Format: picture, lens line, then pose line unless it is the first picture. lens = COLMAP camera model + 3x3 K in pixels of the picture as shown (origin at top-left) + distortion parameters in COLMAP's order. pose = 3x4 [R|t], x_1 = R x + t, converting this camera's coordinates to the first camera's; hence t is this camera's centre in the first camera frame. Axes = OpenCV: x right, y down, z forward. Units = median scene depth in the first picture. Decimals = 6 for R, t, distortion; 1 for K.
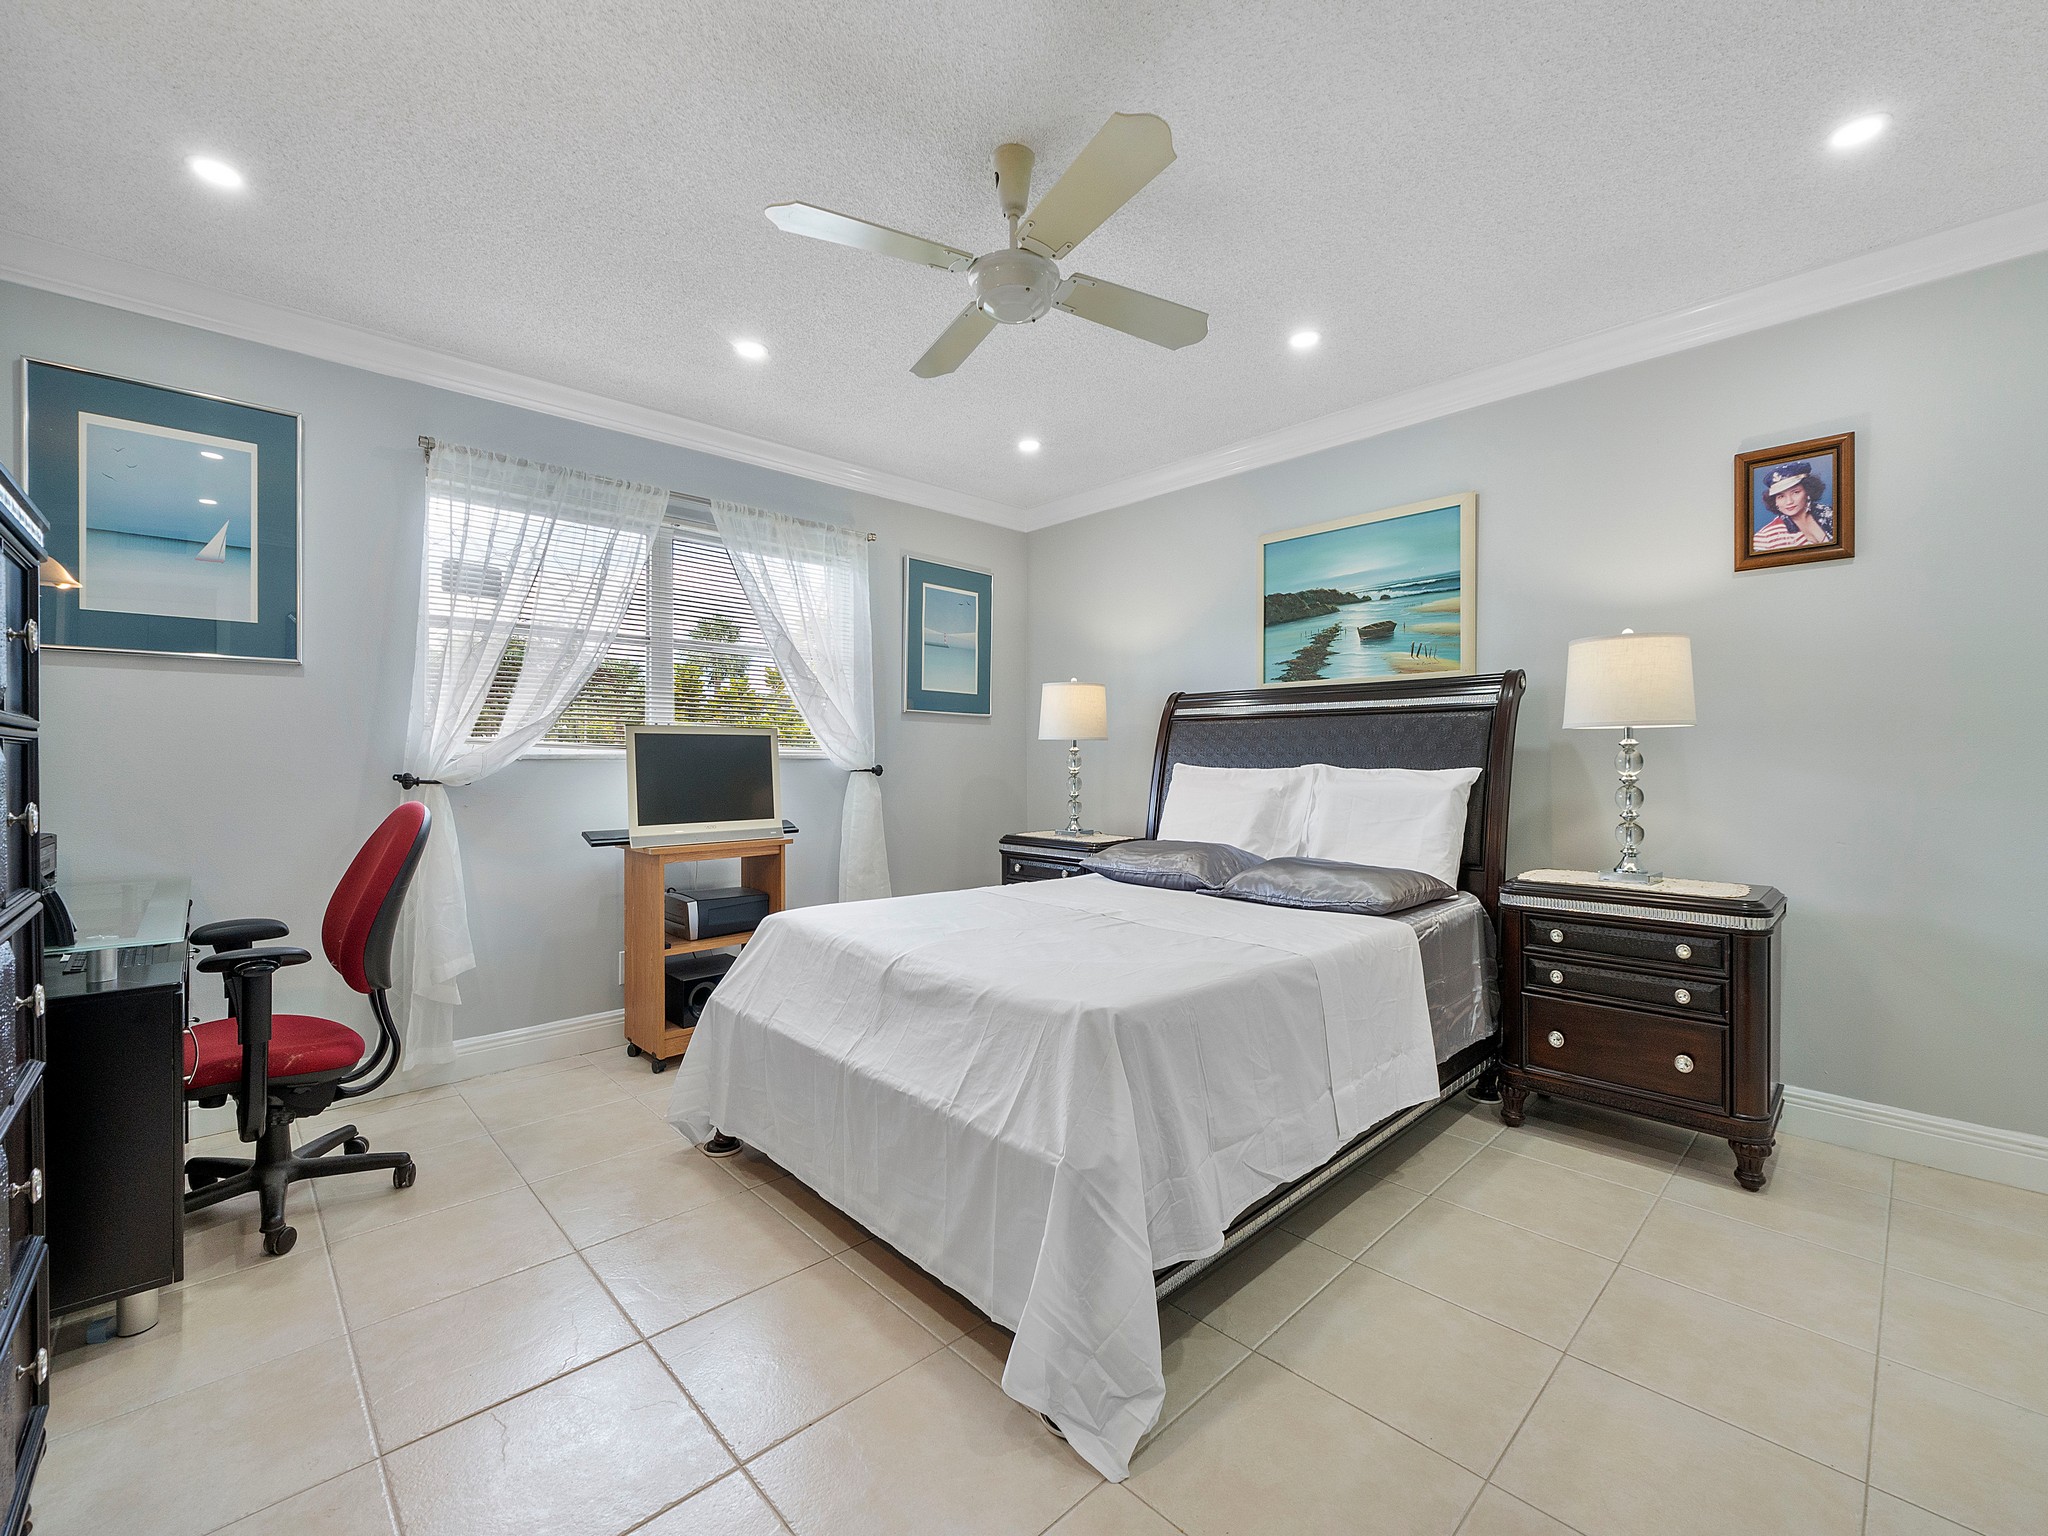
lens RADIAL K [[865.0, 0, 1010.2], [0, 865.0, 761.7], [0, 0, 1]] dist [-0.006700, -0.000763]
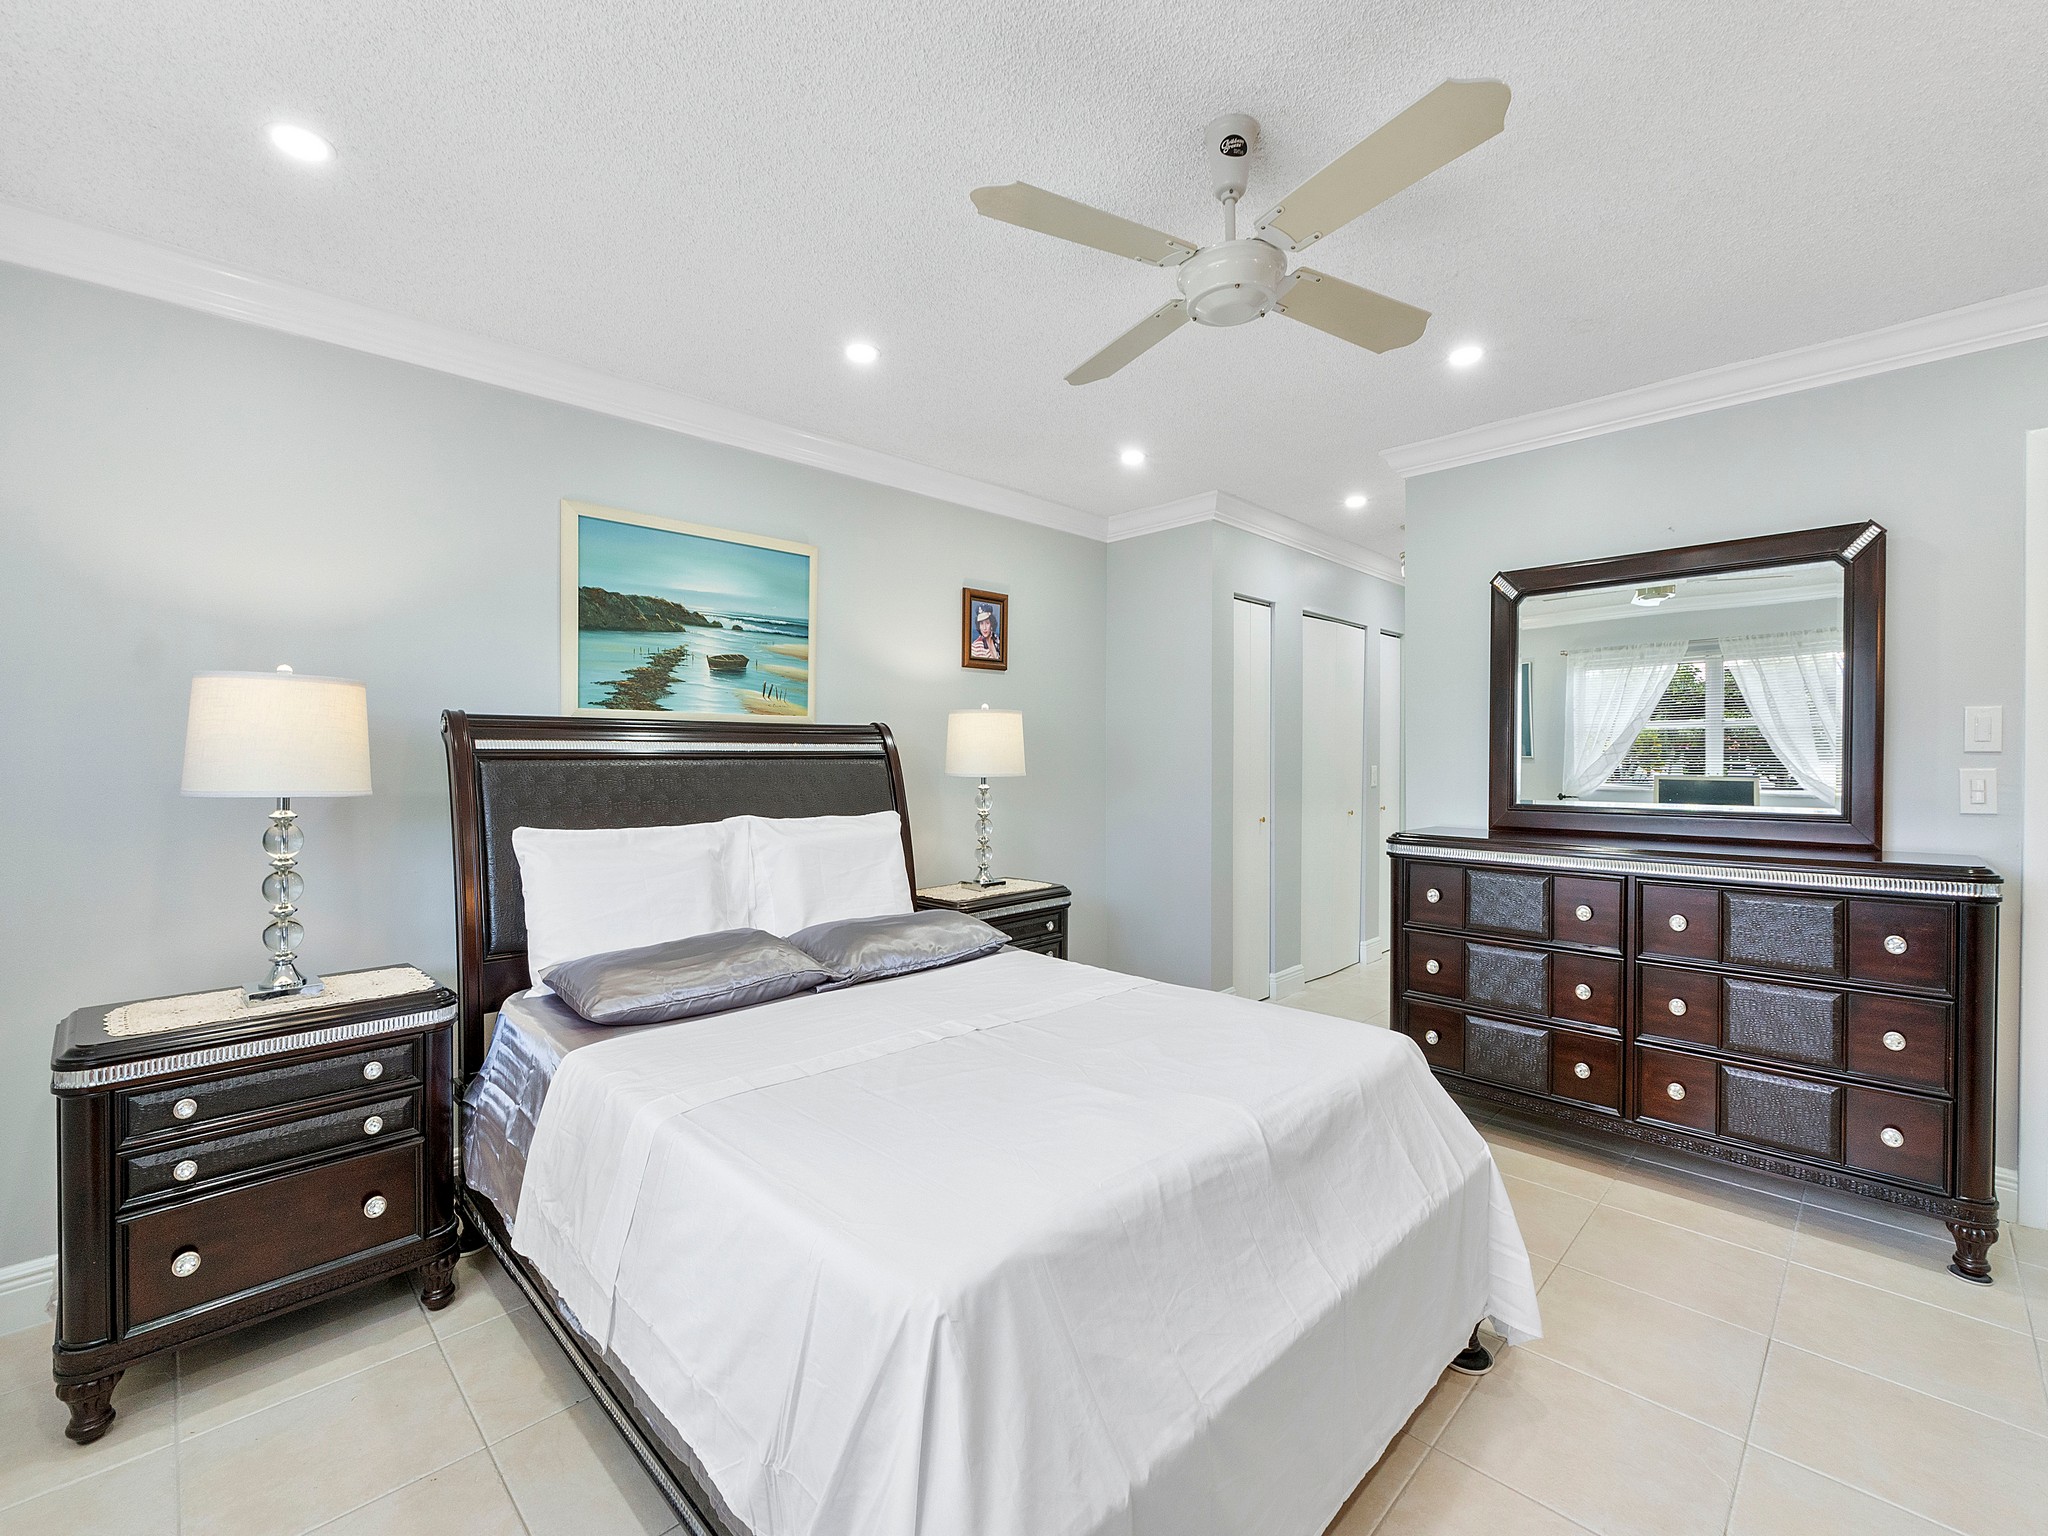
lens RADIAL K [[865.0, 0, 1046.3], [0, 865.0, 770.3], [0, 0, 1]] dist [-0.006700, -0.000763]
pose [[-0.035796, -0.011460, 0.999293, -0.491012], [0.010172, 0.999878, 0.011831, -0.047673], [-0.999307, 0.010588, -0.035675, 0.707693]]
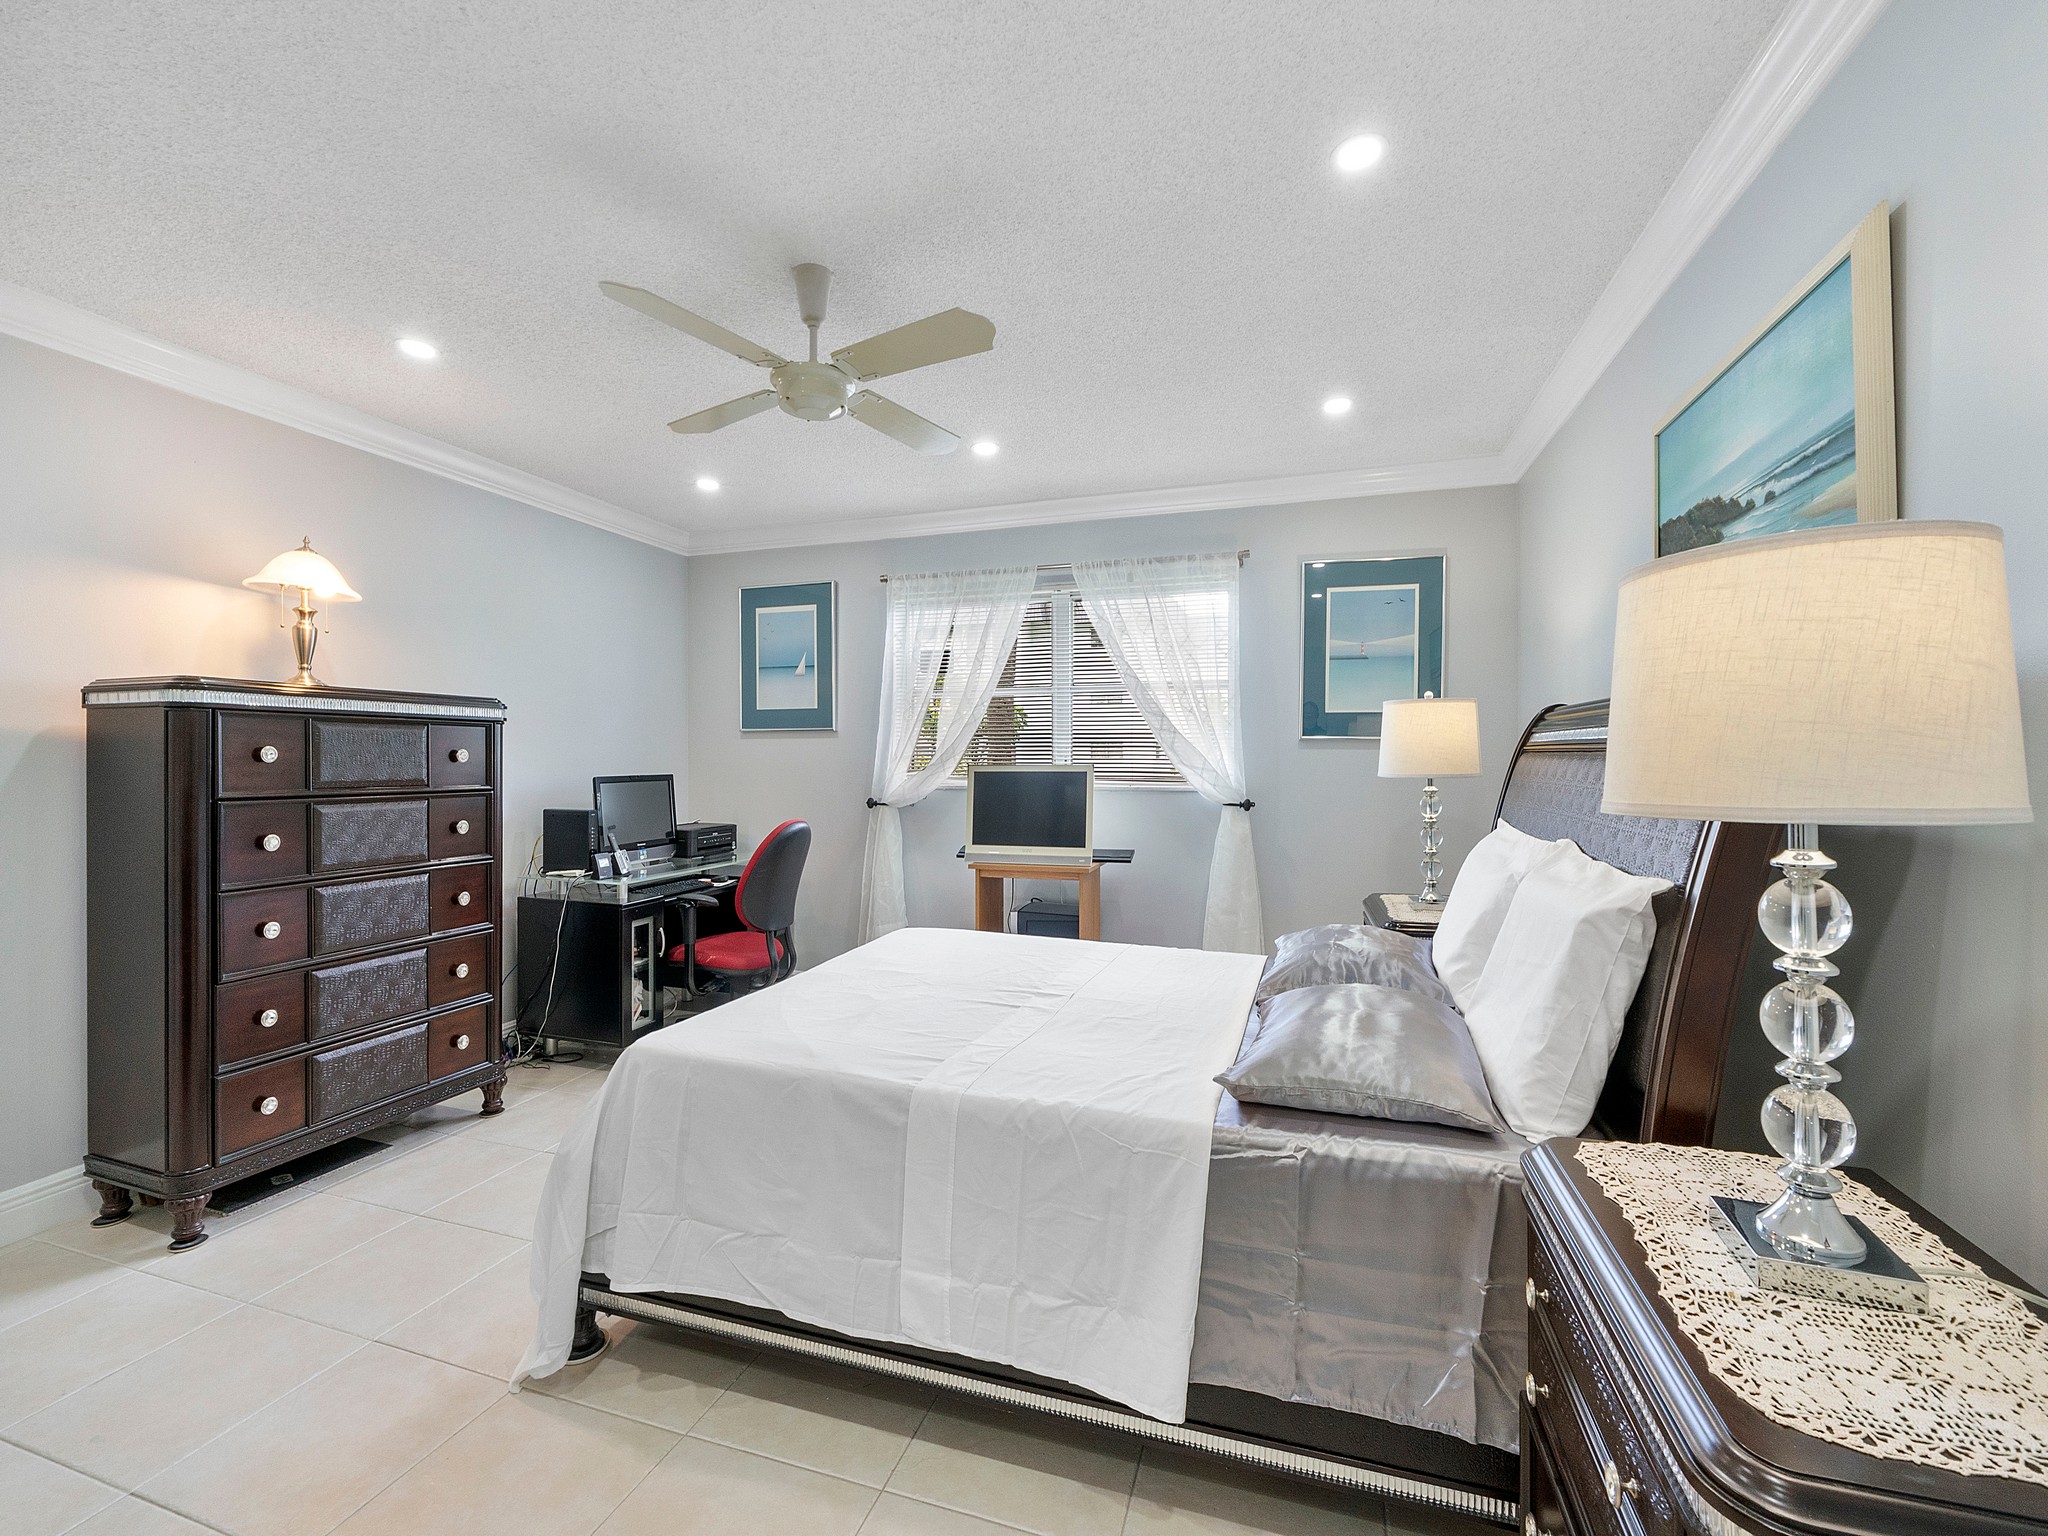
lens RADIAL K [[865.0, 0, 1038.2], [0, 865.0, 754.5], [0, 0, 1]] dist [-0.006700, -0.000763]
pose [[0.483878, -0.003693, -0.875128, 0.651139], [-0.000614, 0.999989, -0.004560, -0.046859], [0.875135, 0.002744, 0.483871, 0.422353]]
